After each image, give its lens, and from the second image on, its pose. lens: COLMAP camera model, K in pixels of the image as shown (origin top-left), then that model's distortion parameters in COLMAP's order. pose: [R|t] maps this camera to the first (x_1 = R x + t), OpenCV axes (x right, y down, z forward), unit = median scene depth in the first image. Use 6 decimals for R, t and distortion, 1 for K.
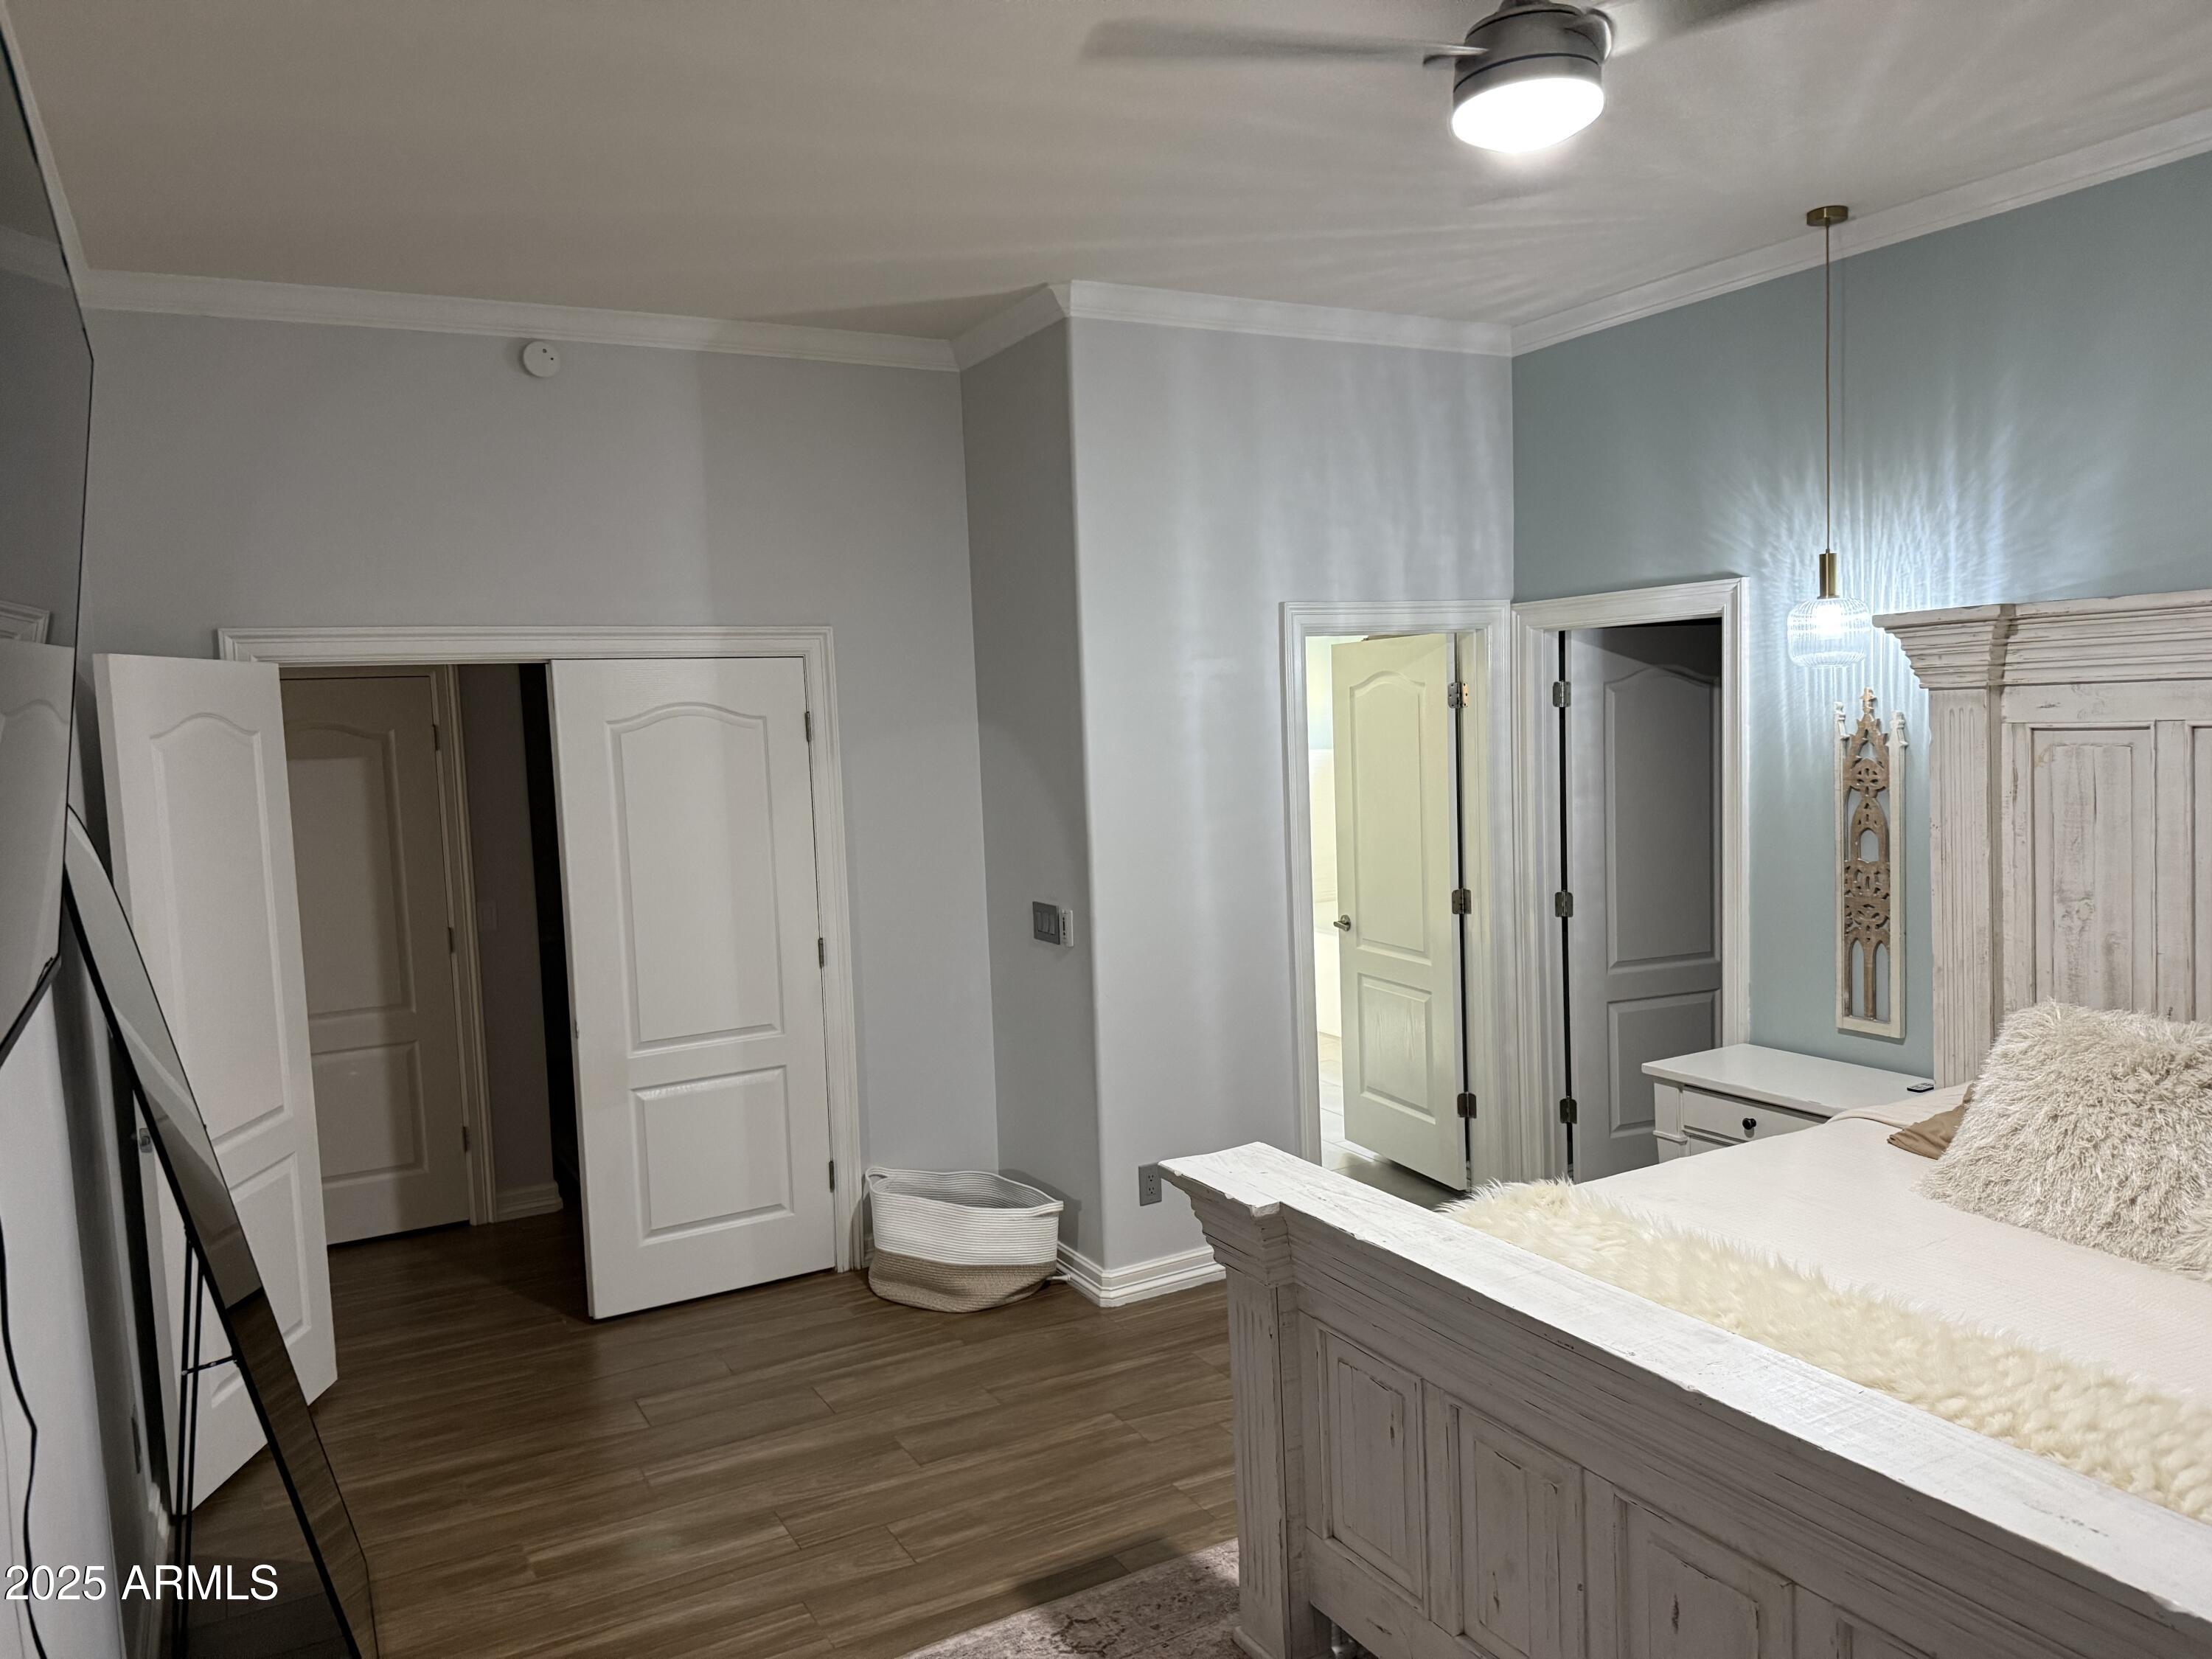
lens RADIAL K [[1575.8, 0, 1099.5], [0, 1575.8, 823.0], [0, 0, 1]] dist [0.067785, -0.058901]
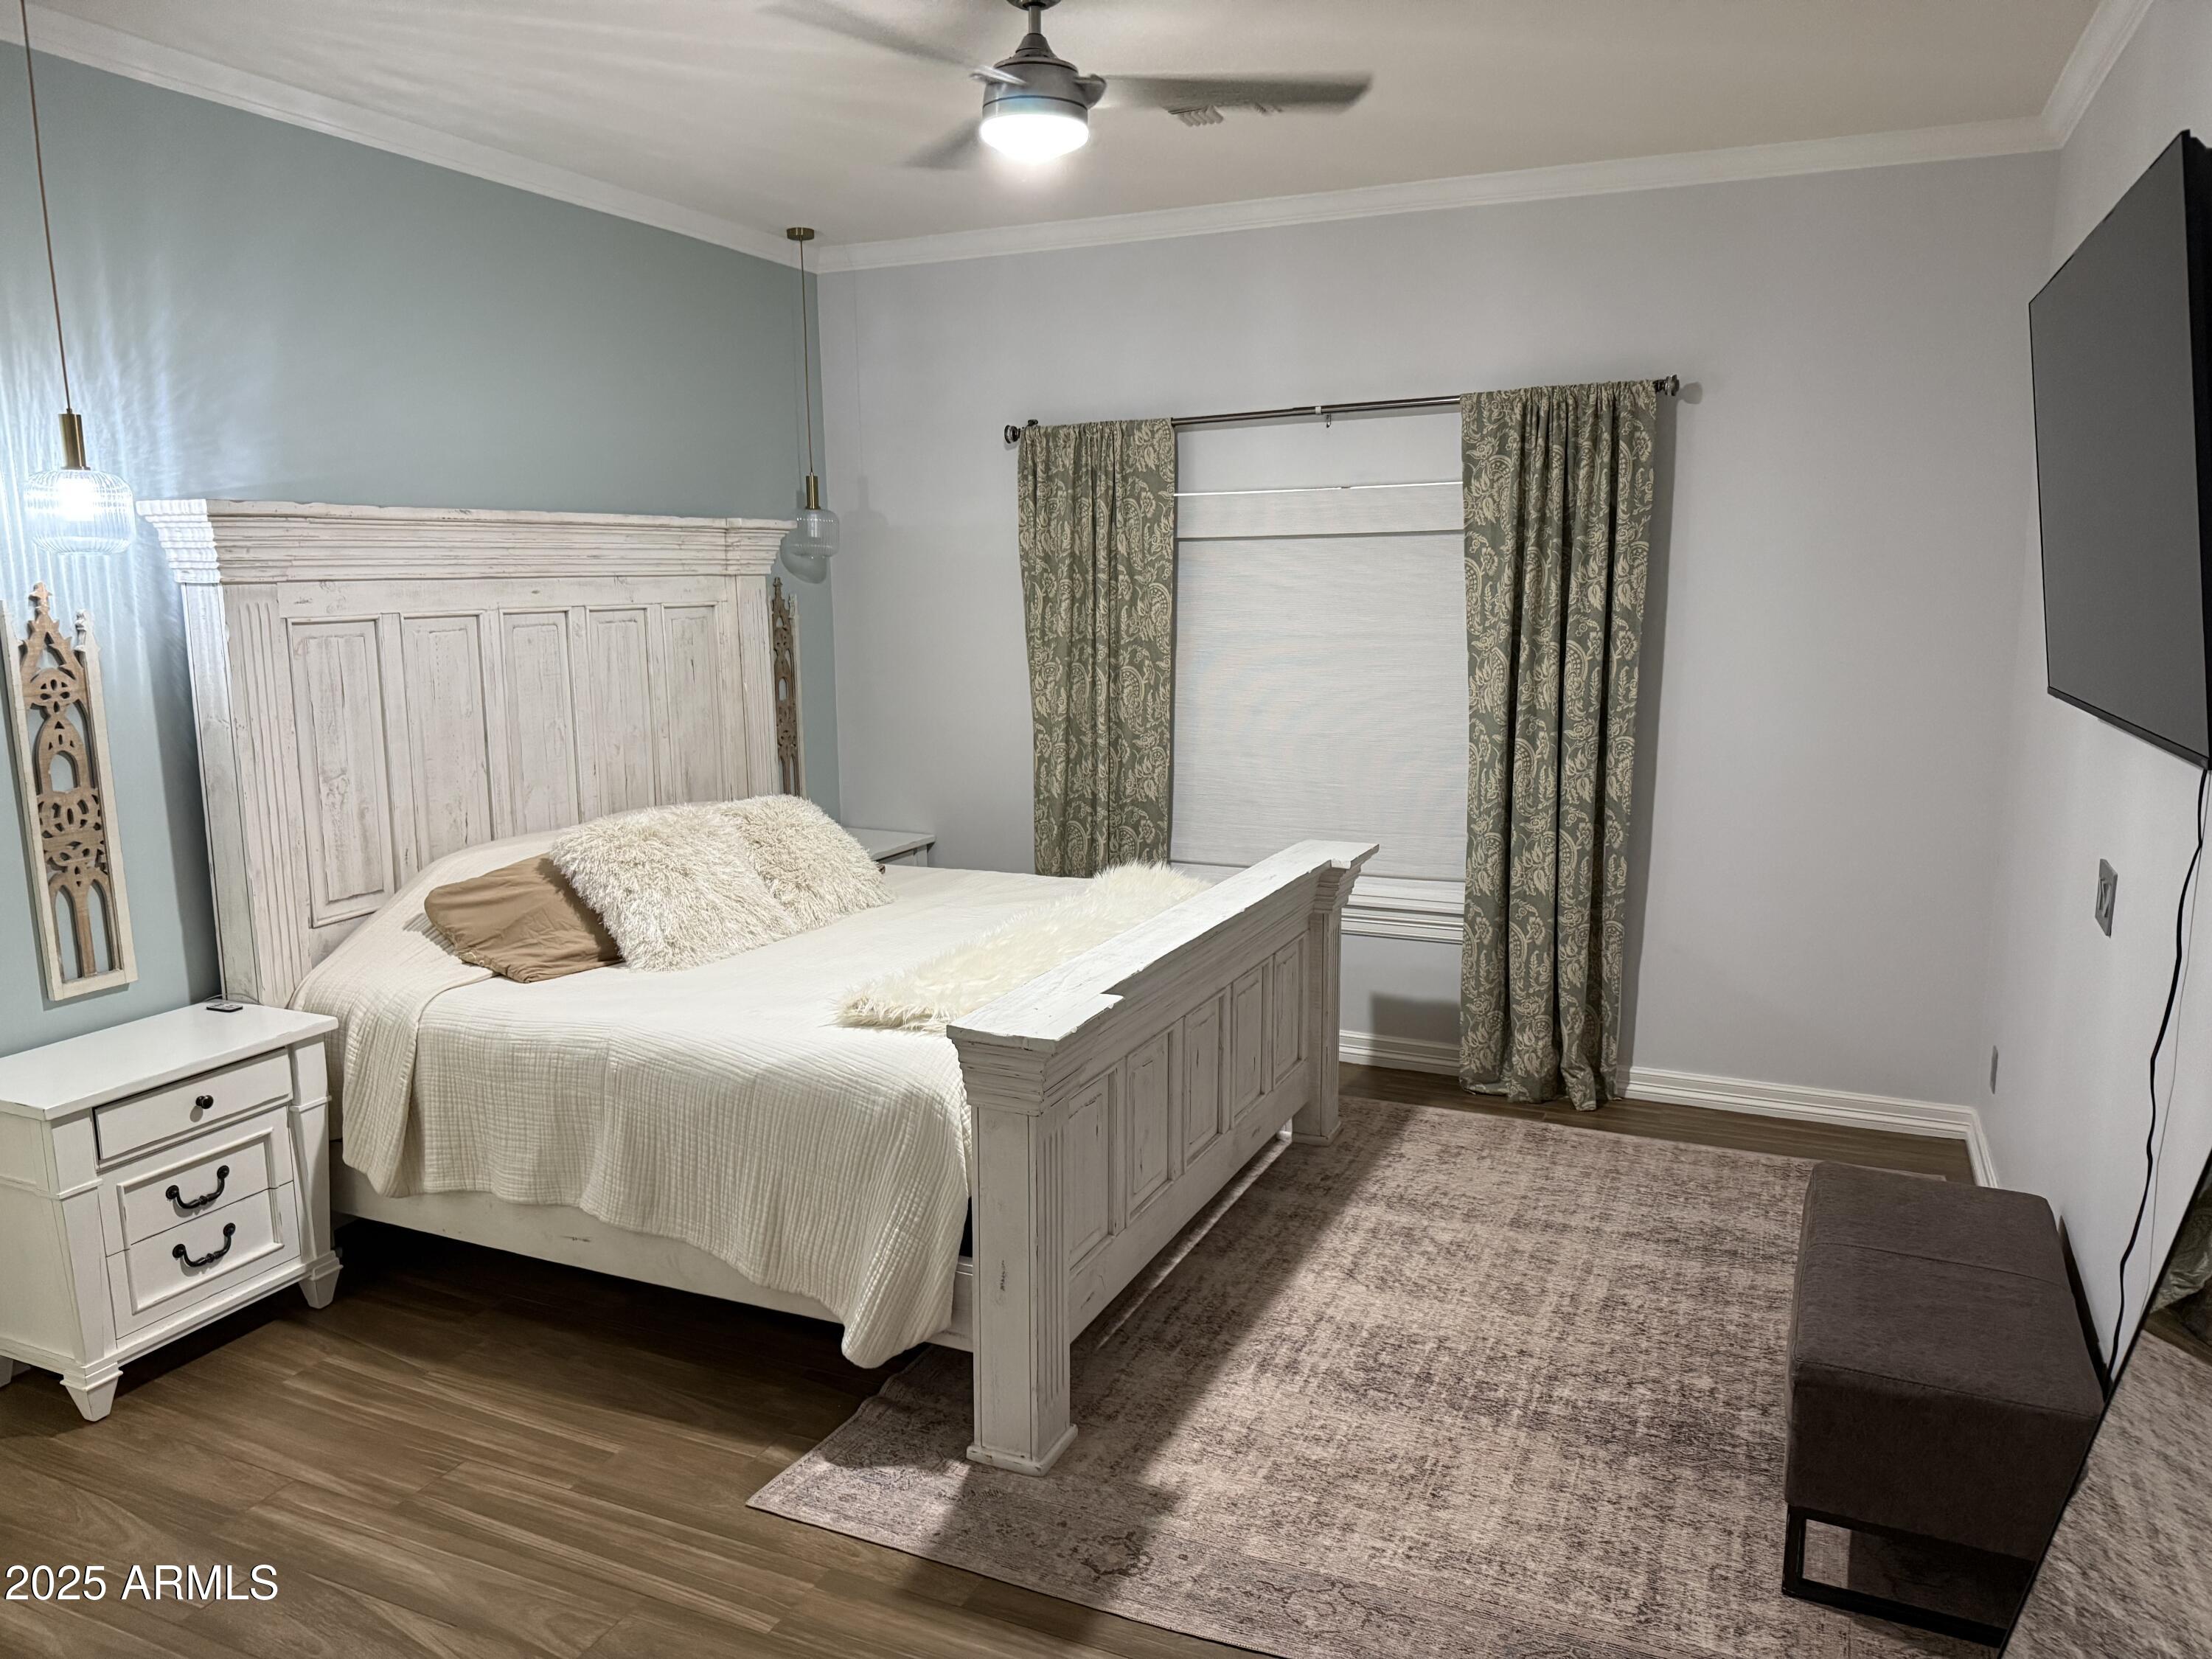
lens RADIAL K [[1575.8, 0, 1095.2], [0, 1575.8, 829.1], [0, 0, 1]] dist [0.067785, -0.058901]
pose [[-0.594117, -0.087224, 0.799635, -0.564530], [0.095560, 0.979410, 0.177833, -0.060540], [-0.798682, 0.182067, -0.573549, 1.161775]]
